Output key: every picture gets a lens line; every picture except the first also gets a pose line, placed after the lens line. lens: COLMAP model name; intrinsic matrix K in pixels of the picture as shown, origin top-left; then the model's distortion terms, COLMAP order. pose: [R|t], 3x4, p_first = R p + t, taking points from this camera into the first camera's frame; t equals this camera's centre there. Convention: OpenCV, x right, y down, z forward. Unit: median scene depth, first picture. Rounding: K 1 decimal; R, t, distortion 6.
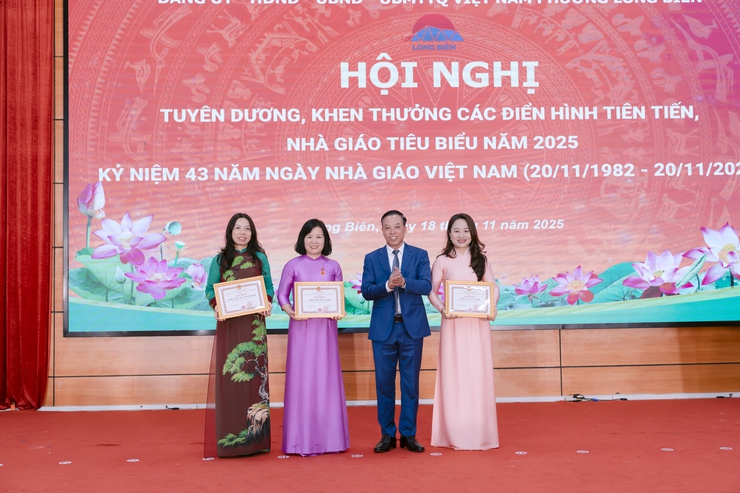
lens RADIAL K [[909.6, 0, 373.4], [0, 909.6, 243.9], [0, 0, 1]] dist [0.025382, 0.000000]
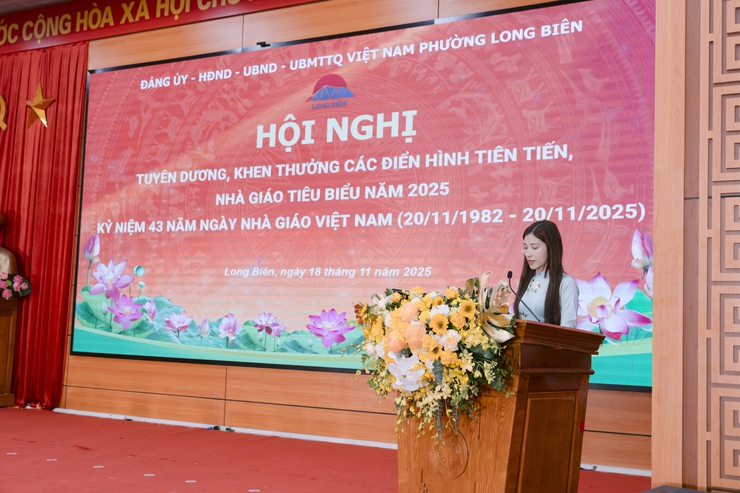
lens RADIAL K [[968.6, 0, 346.3], [0, 968.6, 236.1], [0, 0, 1]] dist [0.033857, 0.000000]
pose [[0.828303, -0.008254, -0.560220, 0.724173], [-0.022207, 0.998622, -0.047548, -0.008278], [0.559840, 0.051825, 0.826978, 0.076618]]
